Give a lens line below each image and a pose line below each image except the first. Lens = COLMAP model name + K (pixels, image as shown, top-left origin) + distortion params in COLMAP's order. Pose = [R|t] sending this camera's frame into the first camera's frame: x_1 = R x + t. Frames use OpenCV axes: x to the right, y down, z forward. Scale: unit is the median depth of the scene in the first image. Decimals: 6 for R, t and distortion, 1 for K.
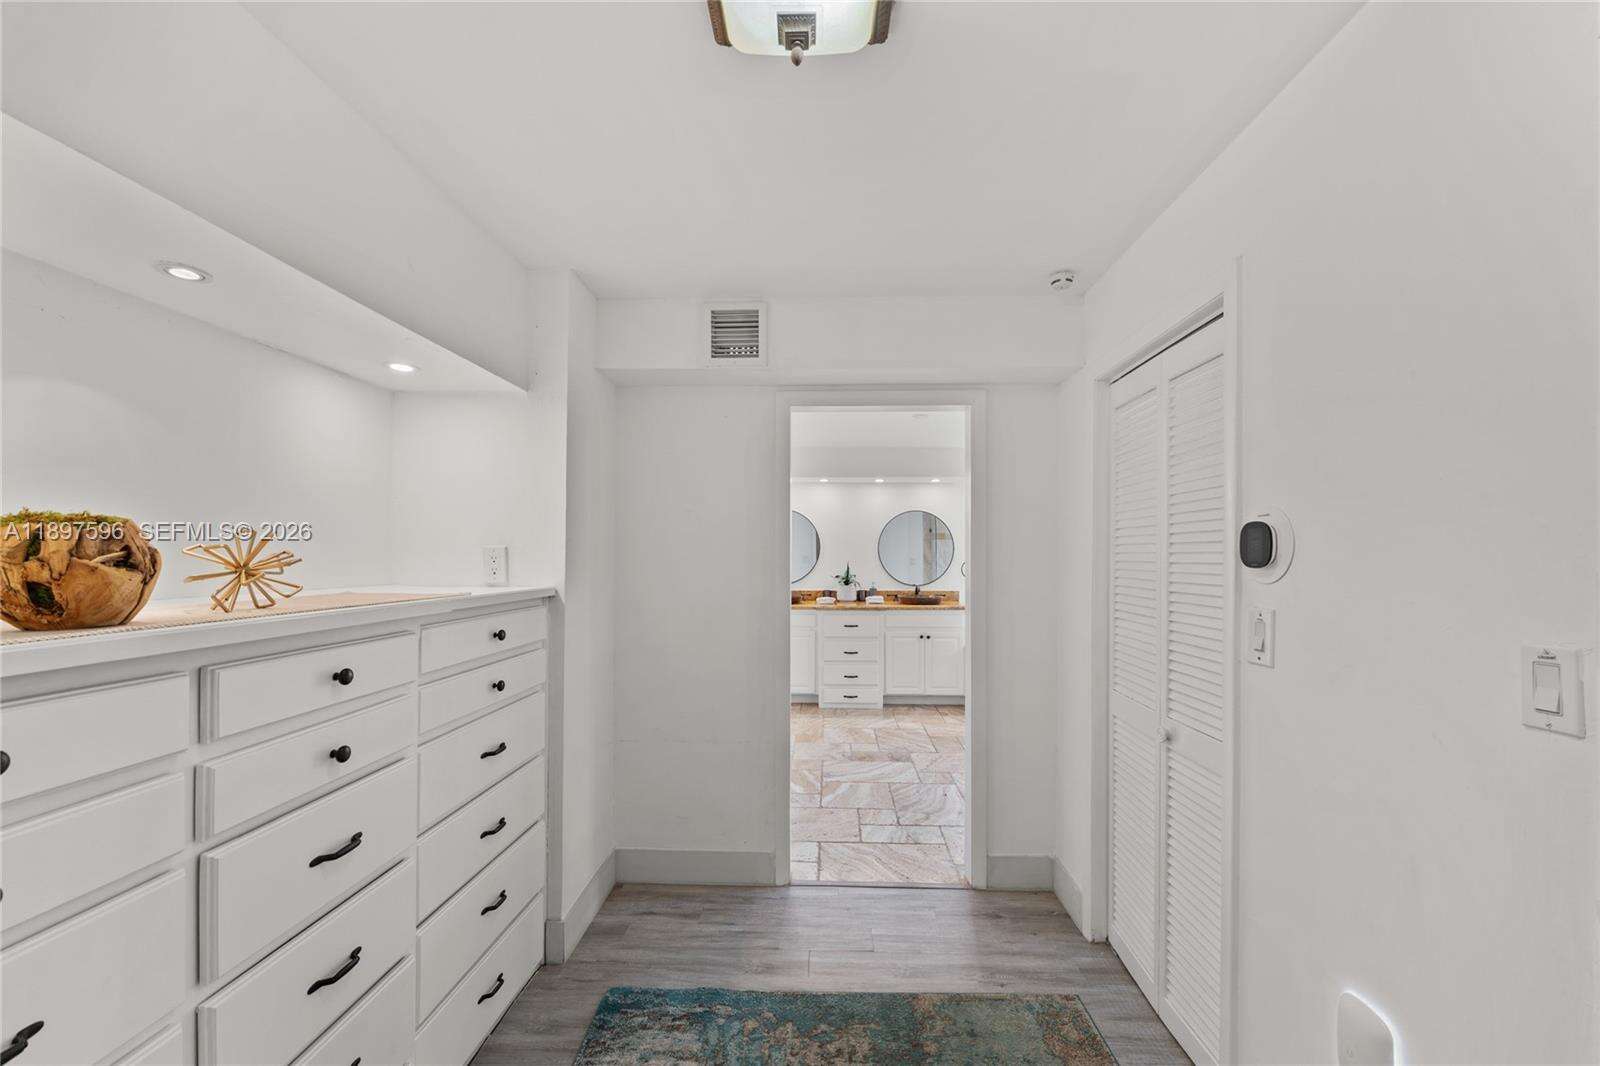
lens RADIAL K [[650.0, 0, 791.7], [0, 650.0, 526.7], [0, 0, 1]] dist [0.000441, 0.000071]
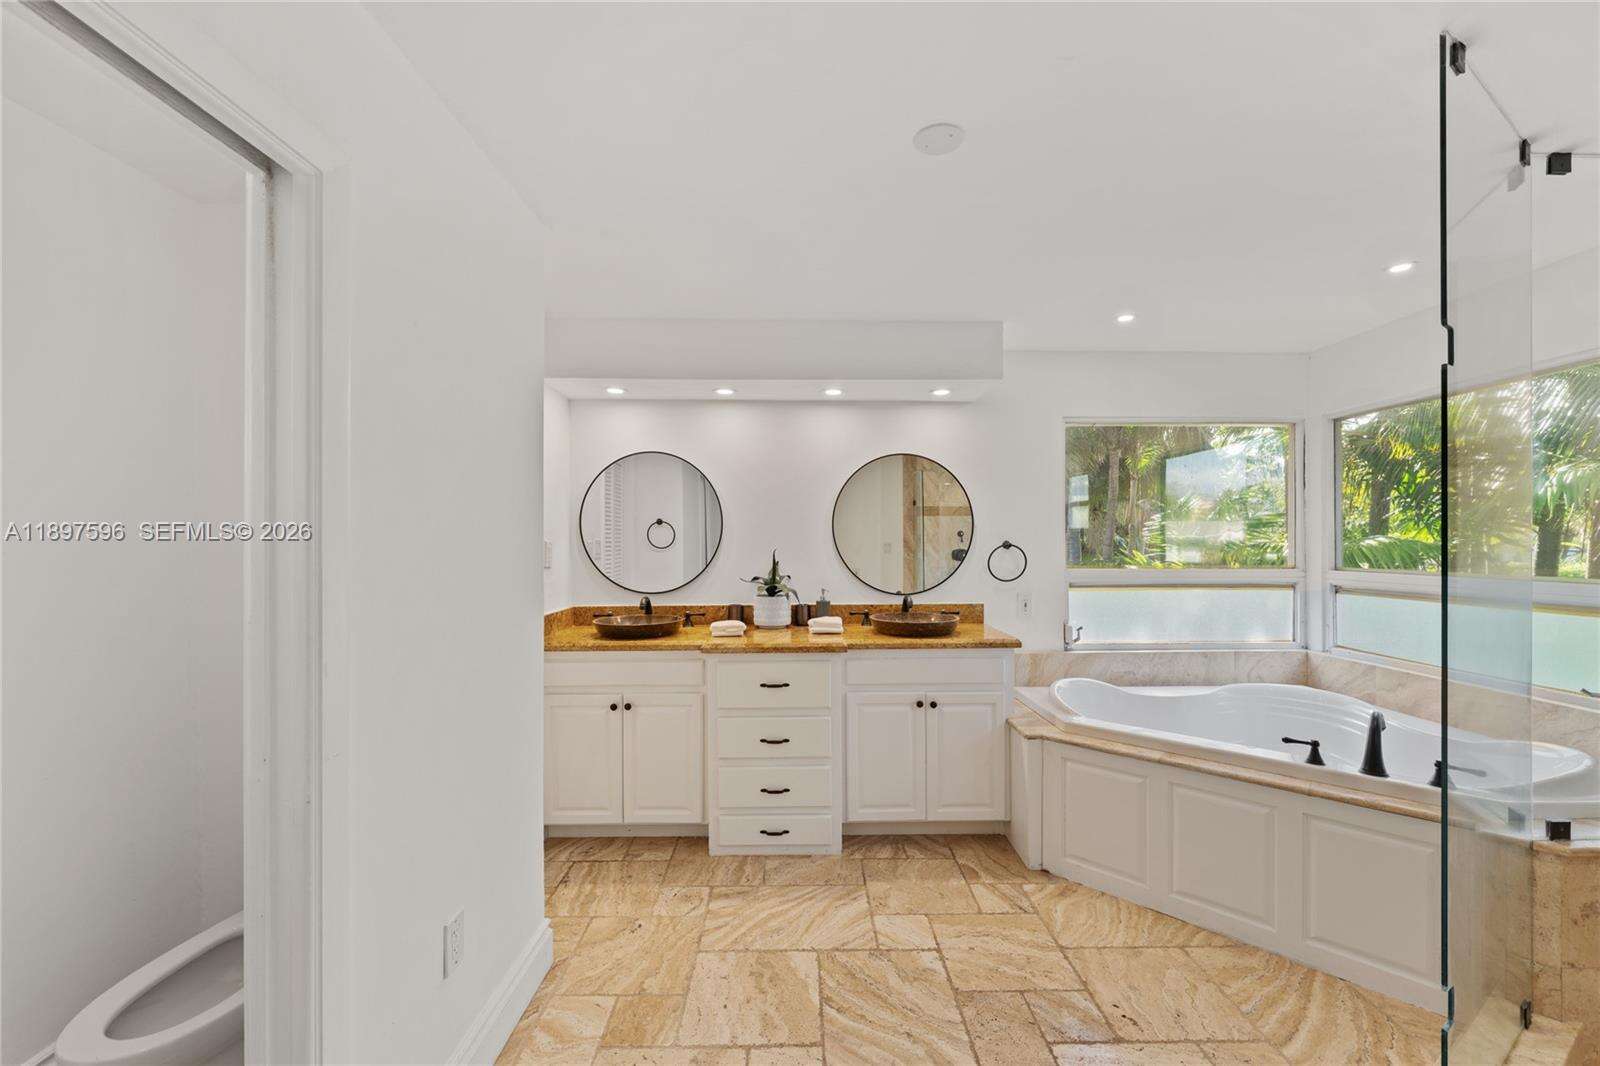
lens RADIAL K [[647.5, 0, 804.4], [0, 647.5, 538.1], [0, 0, 1]] dist [-0.002747, -0.000094]
pose [[0.997143, -0.008819, 0.075018, 0.074832], [0.005871, 0.999205, 0.039428, 0.024599], [-0.075306, -0.038875, 0.996402, 0.503962]]
